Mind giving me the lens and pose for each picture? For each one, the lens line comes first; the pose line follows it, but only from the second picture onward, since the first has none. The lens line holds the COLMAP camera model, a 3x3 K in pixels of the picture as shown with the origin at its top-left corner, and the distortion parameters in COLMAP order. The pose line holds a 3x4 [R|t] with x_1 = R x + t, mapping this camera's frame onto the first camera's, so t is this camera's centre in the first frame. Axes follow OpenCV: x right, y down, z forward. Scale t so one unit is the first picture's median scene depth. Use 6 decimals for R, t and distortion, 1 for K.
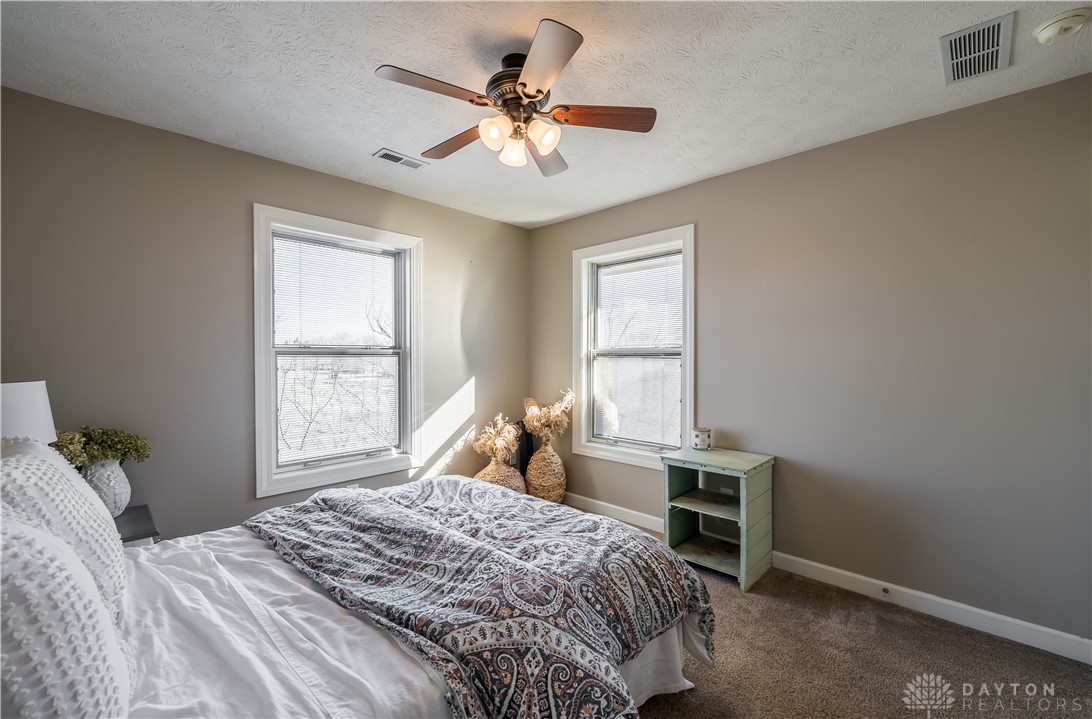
lens RADIAL K [[447.0, 0, 555.2], [0, 447.0, 360.7], [0, 0, 1]] dist [-0.000663, -0.000032]
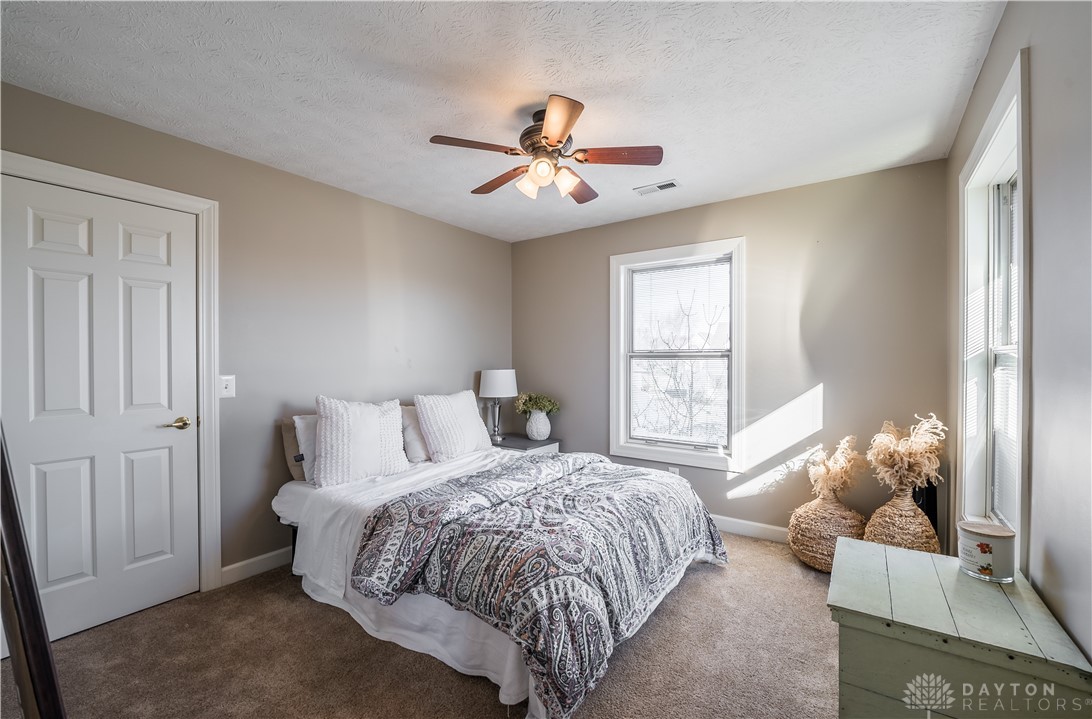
lens RADIAL K [[447.0, 0, 555.2], [0, 447.0, 360.7], [0, 0, 1]] dist [-0.000663, -0.000032]
pose [[0.154324, 0.004468, -0.988010, 0.683237], [-0.008739, 0.999957, 0.003157, -0.006294], [0.987982, 0.008147, 0.154357, 0.519530]]
